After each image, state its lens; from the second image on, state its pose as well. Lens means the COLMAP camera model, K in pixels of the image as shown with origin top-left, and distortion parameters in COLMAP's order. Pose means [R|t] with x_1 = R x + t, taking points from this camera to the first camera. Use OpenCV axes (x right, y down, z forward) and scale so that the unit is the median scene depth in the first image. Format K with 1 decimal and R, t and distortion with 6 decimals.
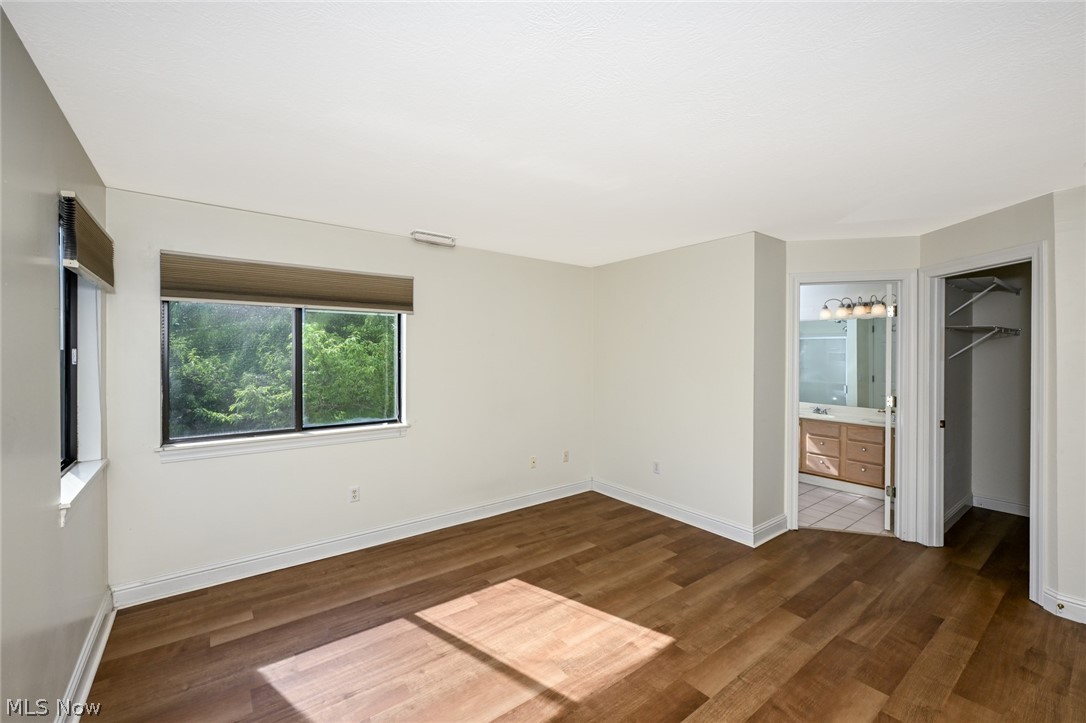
lens RADIAL K [[443.0, 0, 549.3], [0, 443.0, 354.9], [0, 0, 1]] dist [-0.001821, -0.000293]
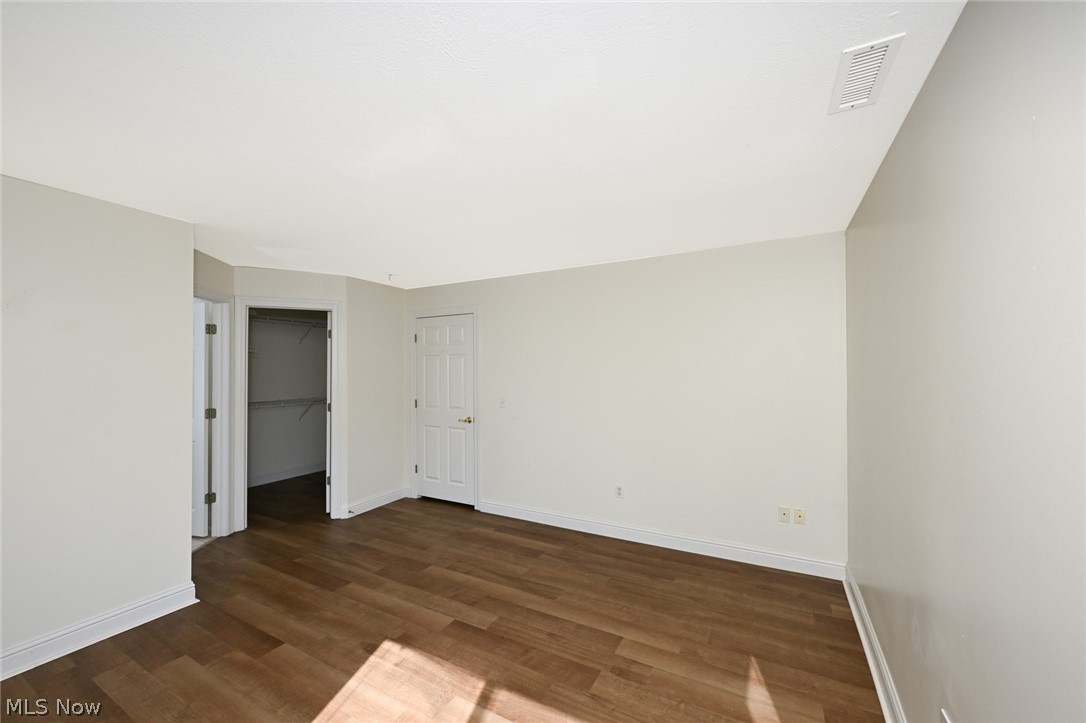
lens RADIAL K [[443.0, 0, 546.2], [0, 443.0, 363.8], [0, 0, 1]] dist [-0.001821, -0.000293]
pose [[-0.412096, 0.006460, 0.911118, -0.804602], [0.008248, 0.999960, -0.003359, -0.010483], [-0.911103, 0.006130, -0.412133, 1.035055]]
